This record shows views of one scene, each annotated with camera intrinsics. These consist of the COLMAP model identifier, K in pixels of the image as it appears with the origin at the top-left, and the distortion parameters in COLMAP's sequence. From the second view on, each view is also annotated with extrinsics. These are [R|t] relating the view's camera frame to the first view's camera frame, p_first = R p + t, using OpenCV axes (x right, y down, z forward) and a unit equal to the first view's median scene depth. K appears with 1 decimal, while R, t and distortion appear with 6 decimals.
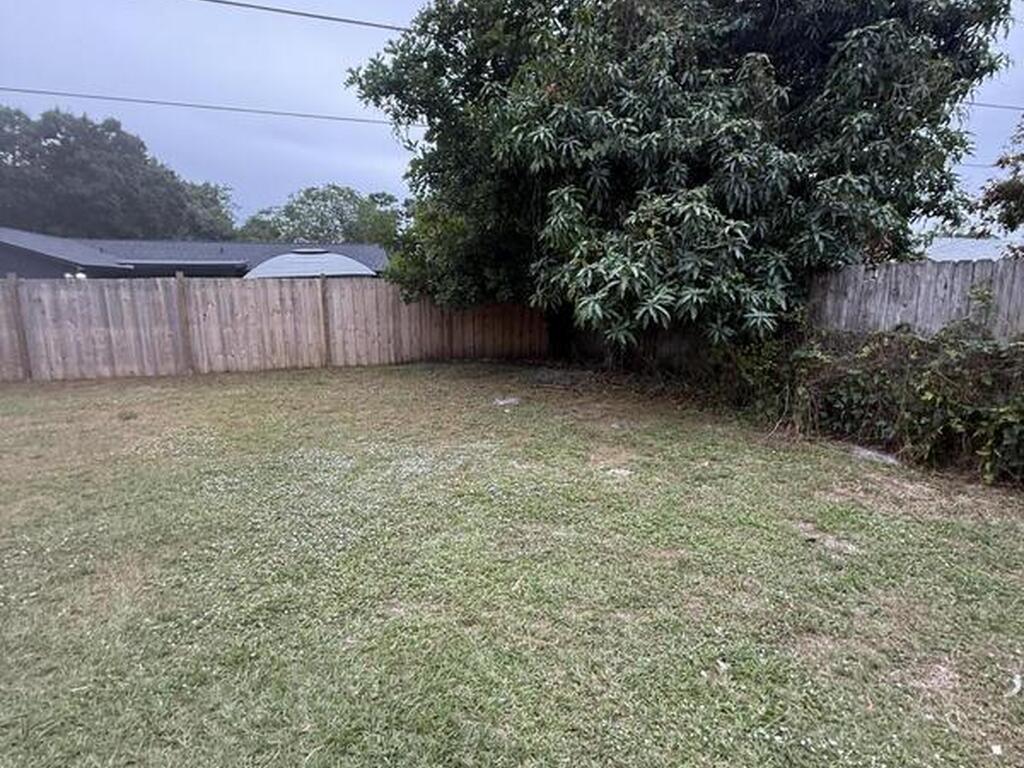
lens RADIAL K [[542.2, 0, 509.4], [0, 542.2, 383.1], [0, 0, 1]] dist [-0.001700, 0.000163]
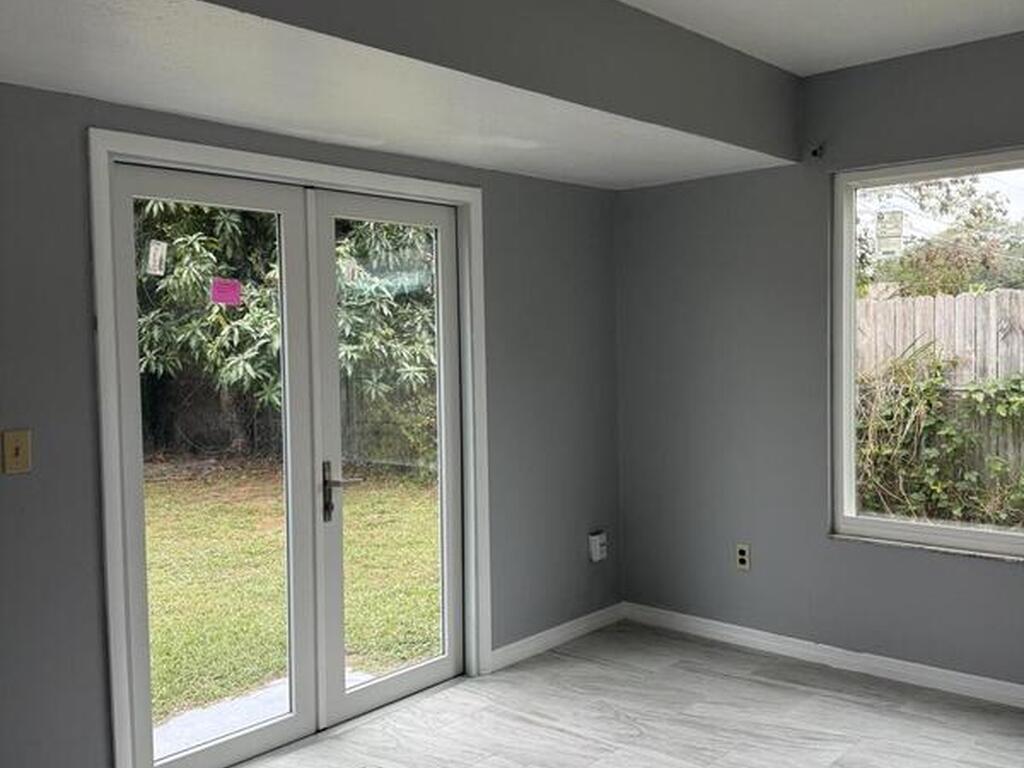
lens RADIAL K [[955.6, 0, 513.8], [0, 955.6, 387.0], [0, 0, 1]] dist [0.163487, -0.333773]
pose [[0.867760, -0.044228, 0.495011, -0.163162], [0.109297, 0.988630, -0.103268, 0.070641], [-0.484816, 0.143715, 0.862728, -0.396942]]
